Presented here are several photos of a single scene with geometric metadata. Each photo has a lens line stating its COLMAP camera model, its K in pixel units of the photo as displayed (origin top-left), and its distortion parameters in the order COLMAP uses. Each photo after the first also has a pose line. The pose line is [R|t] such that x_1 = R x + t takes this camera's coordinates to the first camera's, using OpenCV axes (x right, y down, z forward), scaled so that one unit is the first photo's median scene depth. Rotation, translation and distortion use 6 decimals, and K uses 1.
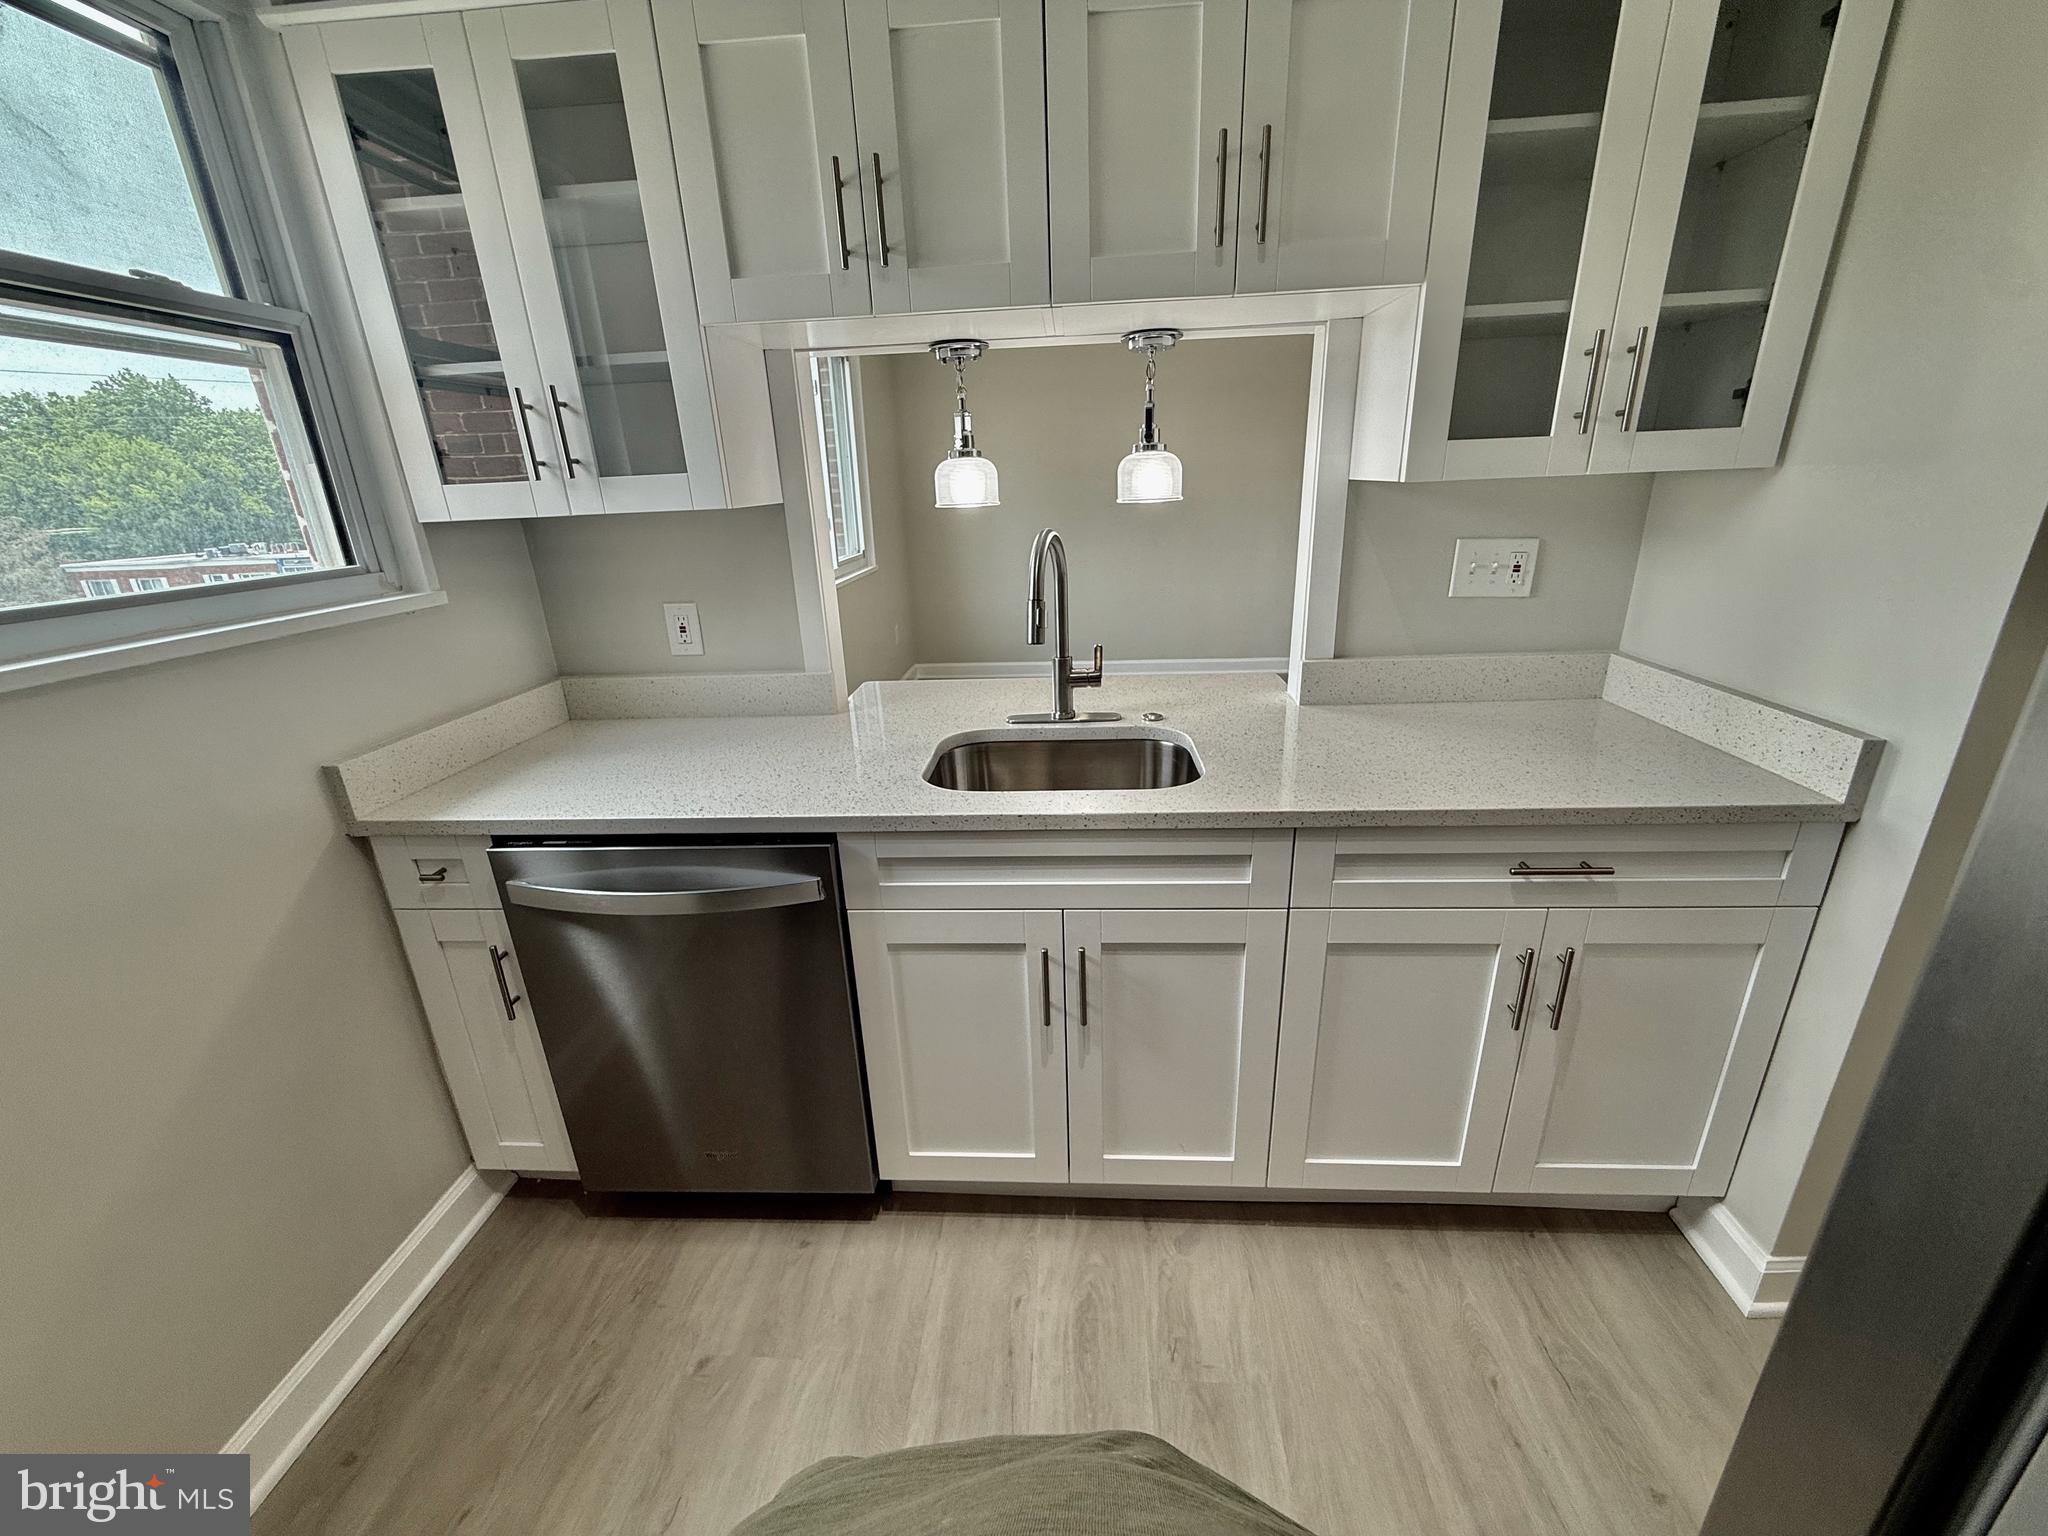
lens RADIAL K [[818.8, 0, 1021.0], [0, 818.8, 771.2], [0, 0, 1]] dist [0.000185, 0.000066]
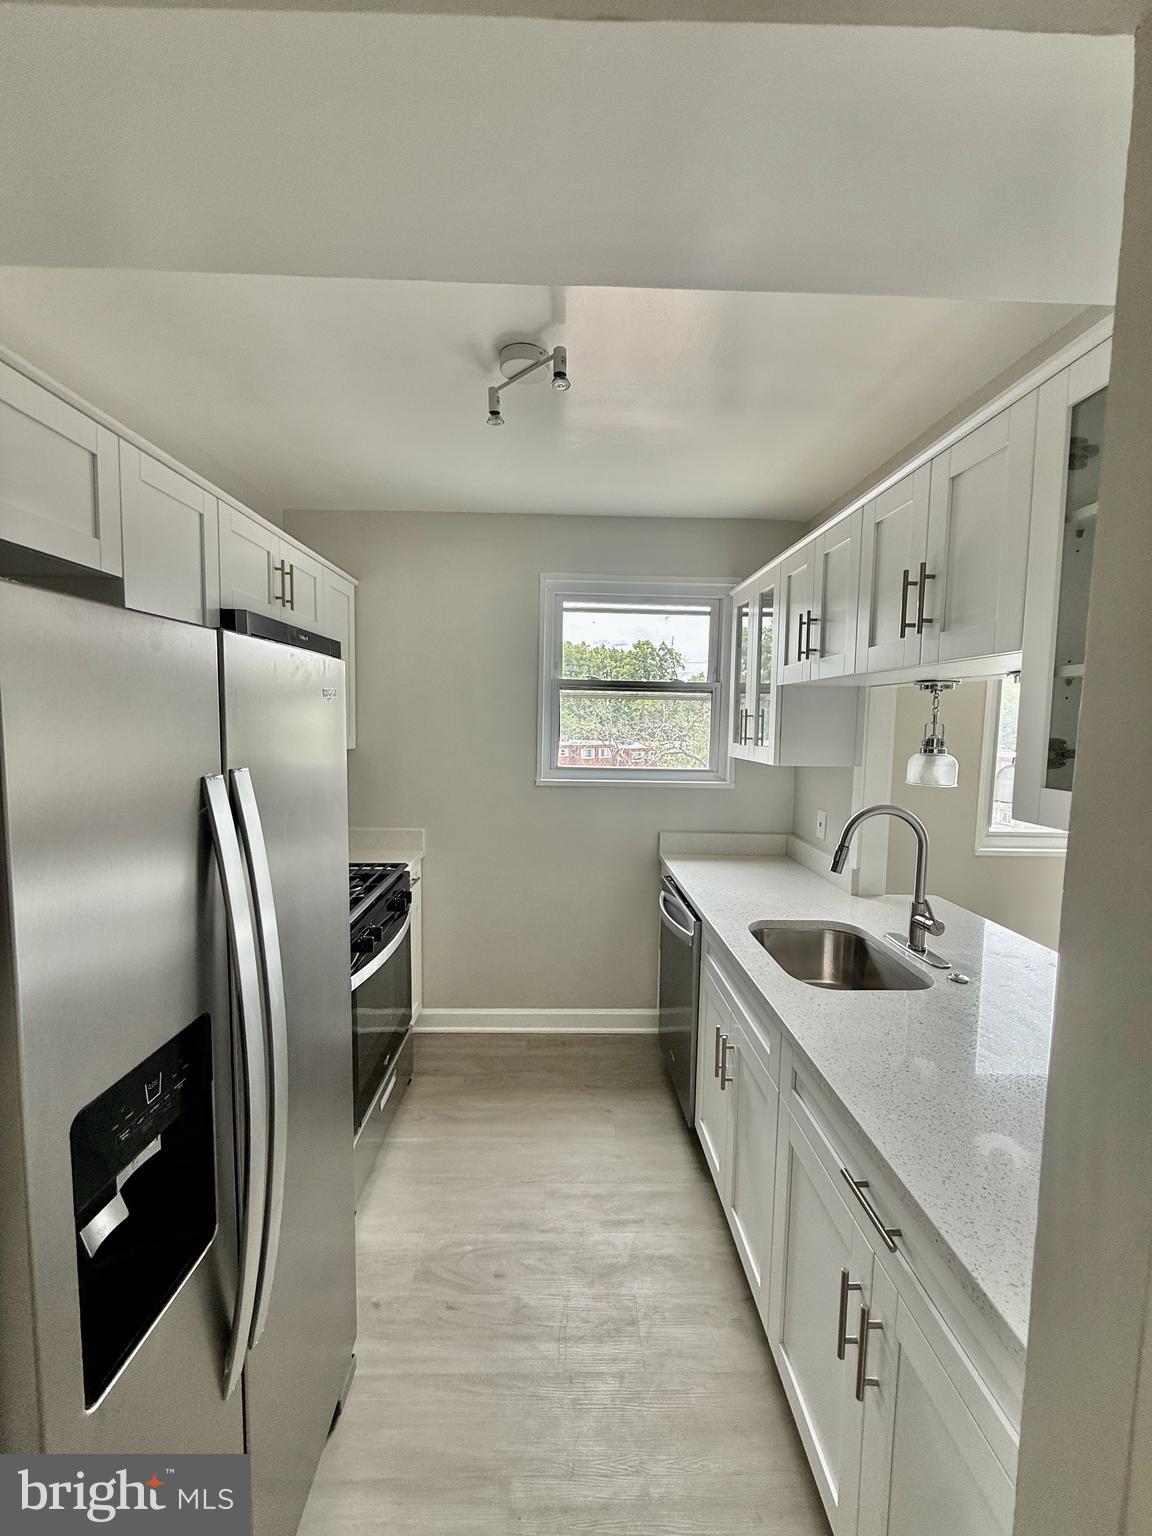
lens RADIAL K [[614.1, 0, 576.0], [0, 614.1, 768.0], [0, 0, 1]] dist [0.000185, 0.000066]
pose [[0.091102, 0.123176, -0.988194, 1.081138], [-0.357064, 0.930380, 0.083052, -0.257186], [0.929627, 0.345283, 0.128741, 0.331033]]
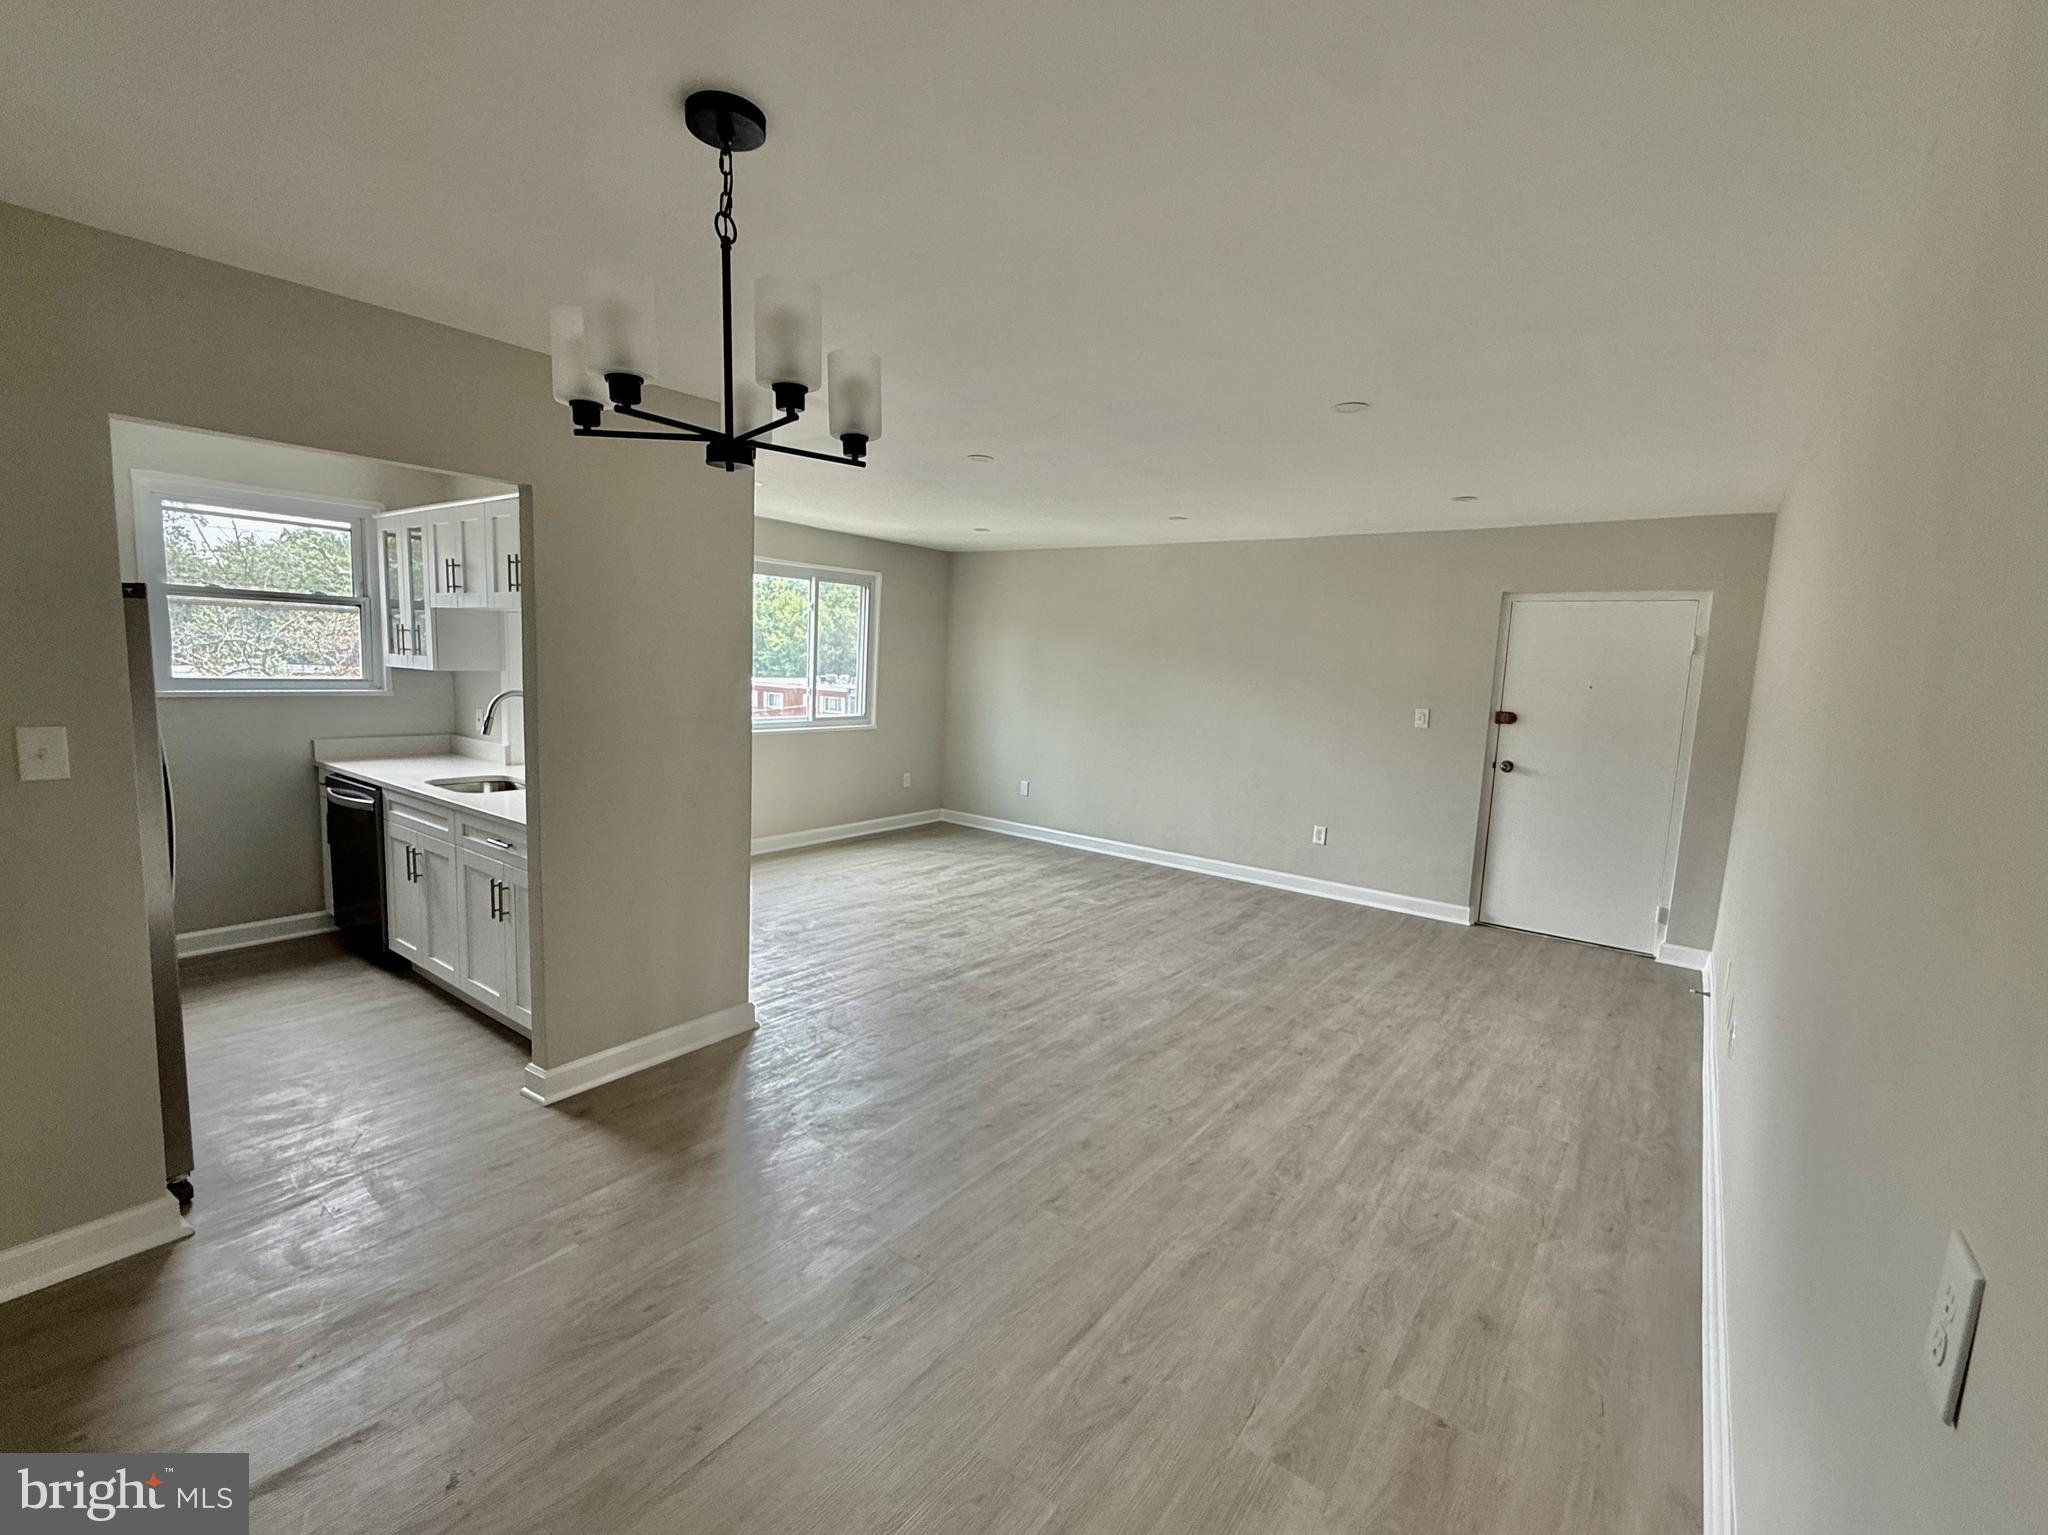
lens RADIAL K [[899.8, 0, 1017.1], [0, 899.8, 769.1], [0, 0, 1]] dist [-0.000895, -0.000018]
pose [[0.833685, 0.141973, -0.533679, 2.705284], [-0.255794, 0.955745, -0.145334, -0.073322], [0.489428, 0.257674, 0.833105, -0.397227]]
